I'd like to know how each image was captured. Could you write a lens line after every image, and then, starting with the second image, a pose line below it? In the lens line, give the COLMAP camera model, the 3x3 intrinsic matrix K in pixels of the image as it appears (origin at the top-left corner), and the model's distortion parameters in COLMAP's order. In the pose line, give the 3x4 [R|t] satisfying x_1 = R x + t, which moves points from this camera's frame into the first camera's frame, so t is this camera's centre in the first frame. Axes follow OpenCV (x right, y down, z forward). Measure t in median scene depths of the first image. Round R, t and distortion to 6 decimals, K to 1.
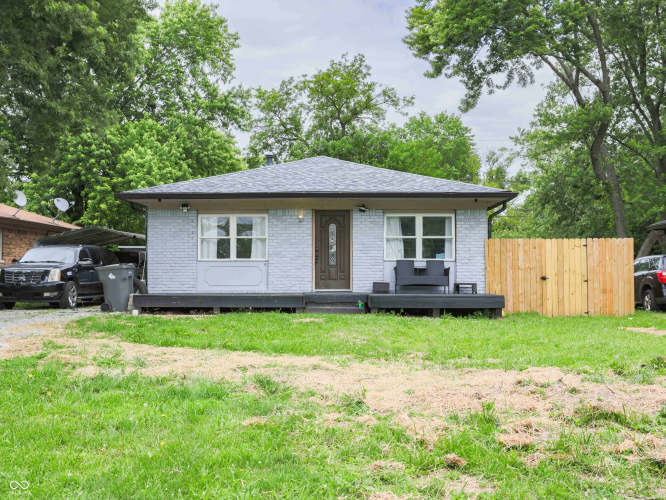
lens RADIAL K [[651.5, 0, 332.8], [0, 651.5, 240.8], [0, 0, 1]] dist [0.007200, 0.002824]
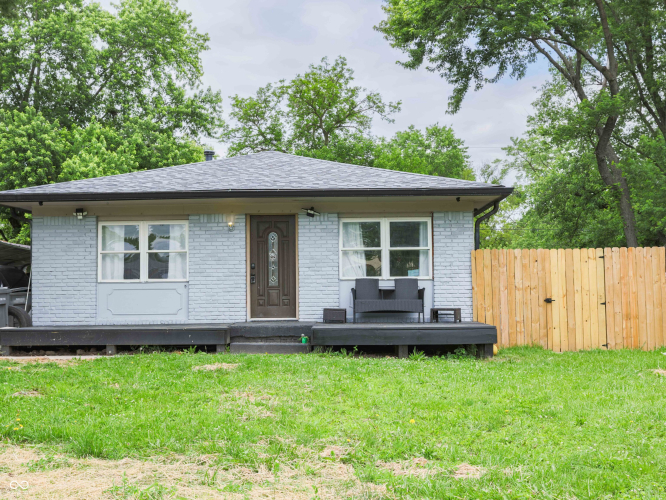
lens RADIAL K [[654.2, 0, 333.0], [0, 654.2, 250.0], [0, 0, 1]] dist [-0.007736, -0.002063]
pose [[0.999924, -0.010833, 0.005875, 0.065206], [0.010919, 0.999830, -0.014842, 0.006521], [-0.005713, 0.014905, 0.999873, 0.227301]]
